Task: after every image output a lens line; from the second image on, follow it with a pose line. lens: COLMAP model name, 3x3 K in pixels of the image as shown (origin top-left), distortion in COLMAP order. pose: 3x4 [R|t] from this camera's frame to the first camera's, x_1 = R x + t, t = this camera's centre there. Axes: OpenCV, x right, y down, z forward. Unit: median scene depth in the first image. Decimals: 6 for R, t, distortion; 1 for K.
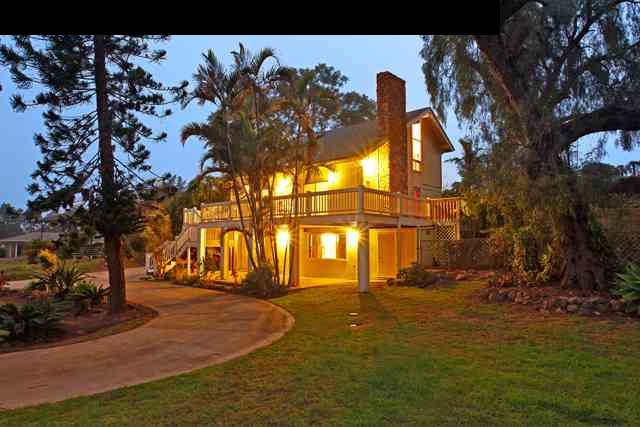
lens RADIAL K [[486.9, 0, 320.0], [0, 486.9, 213.5], [0, 0, 1]] dist [-0.000268, -0.002290]
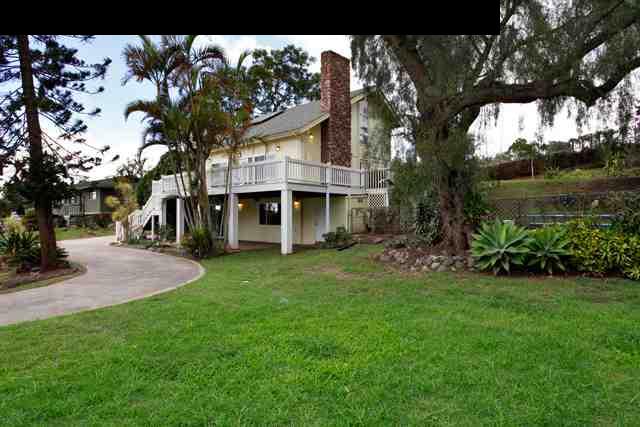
lens RADIAL K [[446.3, 0, 320.0], [0, 446.3, 213.5], [0, 0, 1]] dist [-0.009616, -0.004677]
pose [[0.999961, -0.005043, -0.007295, 0.158604], [0.005455, 0.998324, 0.057619, 0.011521], [0.006993, -0.057656, 0.998312, 0.006988]]
